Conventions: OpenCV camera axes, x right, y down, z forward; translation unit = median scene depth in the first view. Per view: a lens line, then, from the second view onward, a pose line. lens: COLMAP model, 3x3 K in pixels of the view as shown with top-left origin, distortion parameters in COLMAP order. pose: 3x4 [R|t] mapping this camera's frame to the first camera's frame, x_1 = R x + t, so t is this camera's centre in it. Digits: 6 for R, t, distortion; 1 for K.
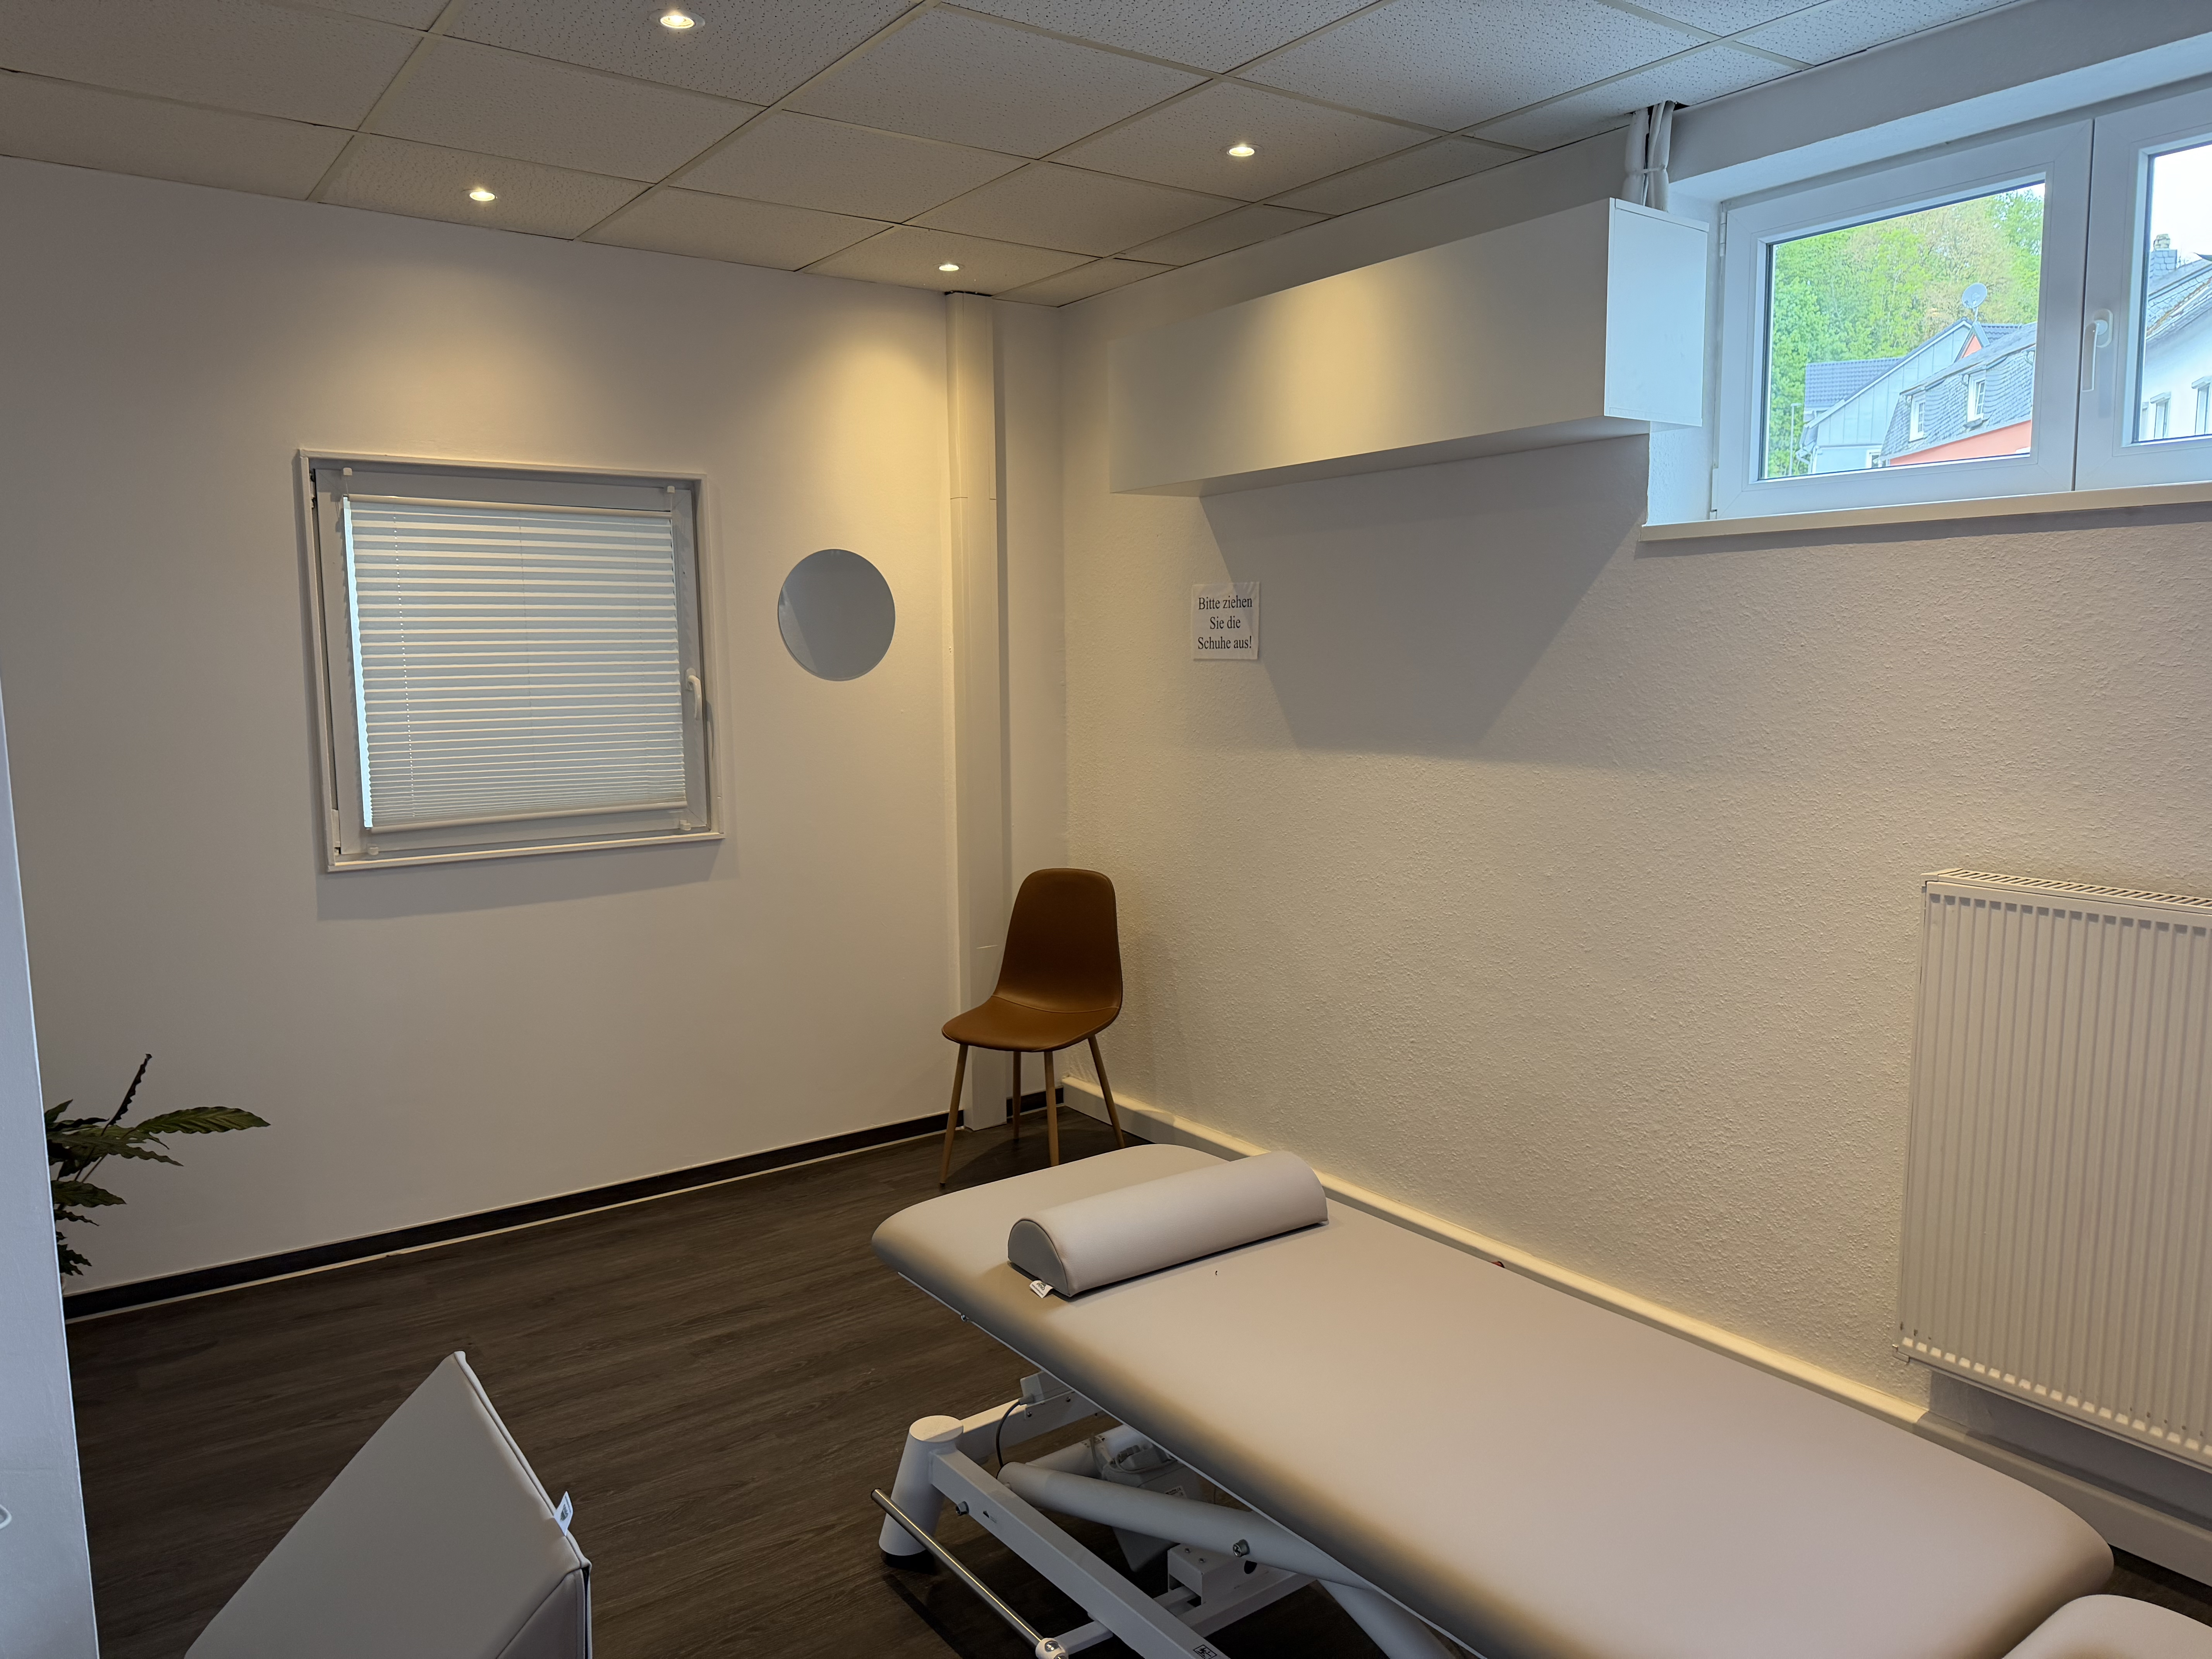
lens RADIAL K [[1602.9, 0, 1125.1], [0, 1602.9, 842.4], [0, 0, 1]] dist [0.164783, -0.247918]
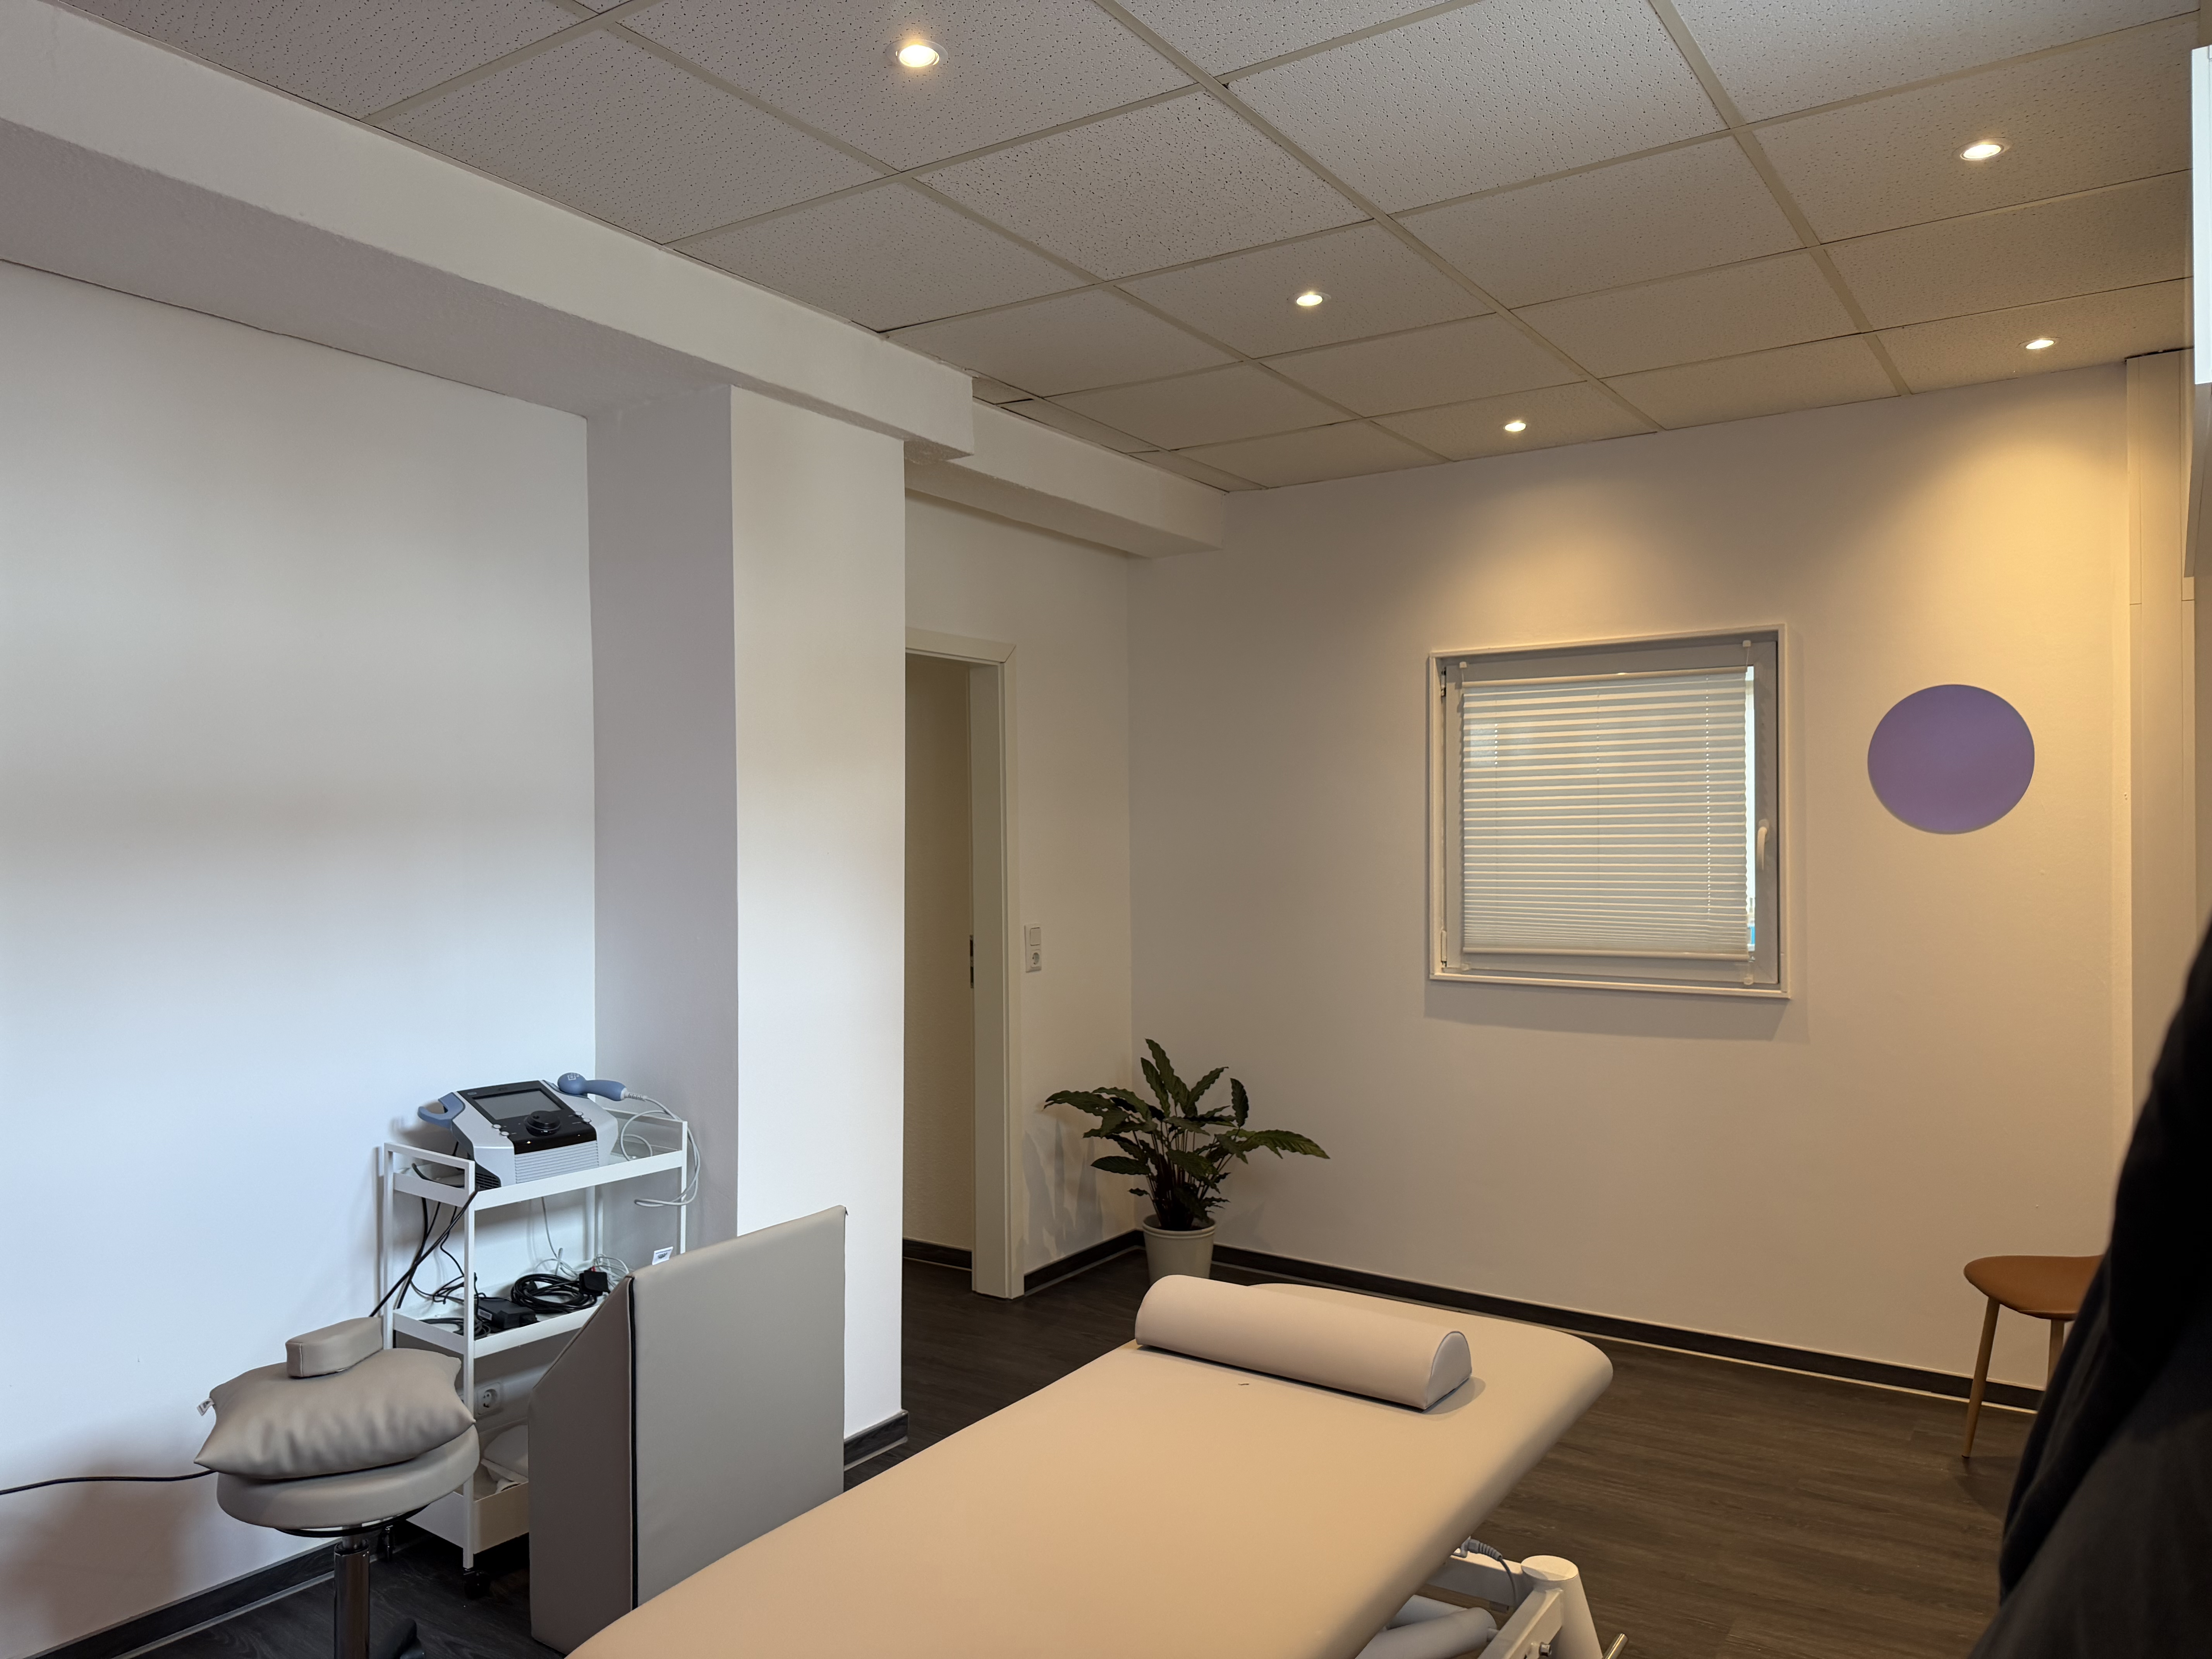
lens RADIAL K [[1602.9, 0, 1125.1], [0, 1602.9, 842.4], [0, 0, 1]] dist [0.164783, -0.247918]
pose [[0.340759, 0.002981, -0.940146, 0.537803], [-0.121696, 0.991722, -0.040965, -0.006426], [0.932241, 0.128371, 0.338301, 0.313307]]
